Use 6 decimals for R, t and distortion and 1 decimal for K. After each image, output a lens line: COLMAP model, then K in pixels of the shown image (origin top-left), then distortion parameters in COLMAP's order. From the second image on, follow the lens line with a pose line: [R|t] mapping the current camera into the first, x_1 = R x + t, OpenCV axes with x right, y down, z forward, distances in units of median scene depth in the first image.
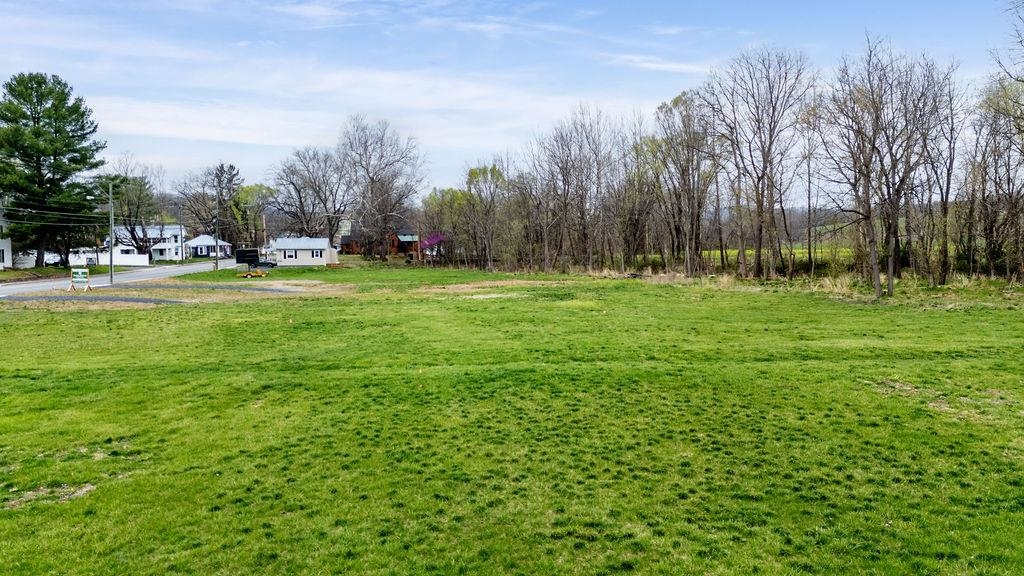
lens RADIAL K [[735.2, 0, 512.0], [0, 735.2, 288.0], [0, 0, 1]] dist [0.000109, -0.004214]
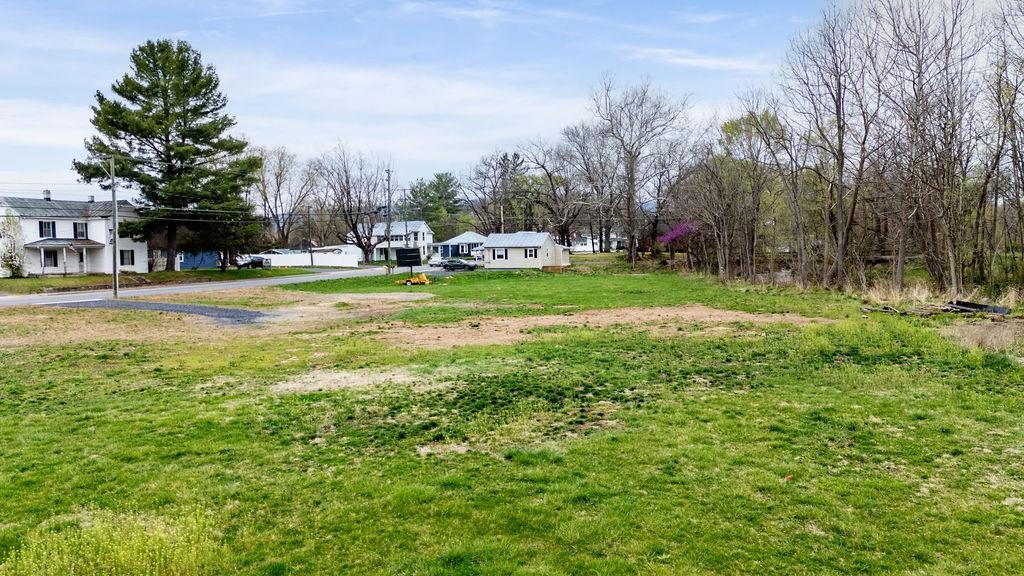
lens RADIAL K [[735.2, 0, 512.0], [0, 735.2, 288.0], [0, 0, 1]] dist [0.000109, -0.004214]
pose [[0.872698, 0.020883, -0.487814, 0.088246], [-0.018532, 0.999782, 0.009647, -0.017486], [0.487909, 0.000622, 0.872894, 0.329513]]
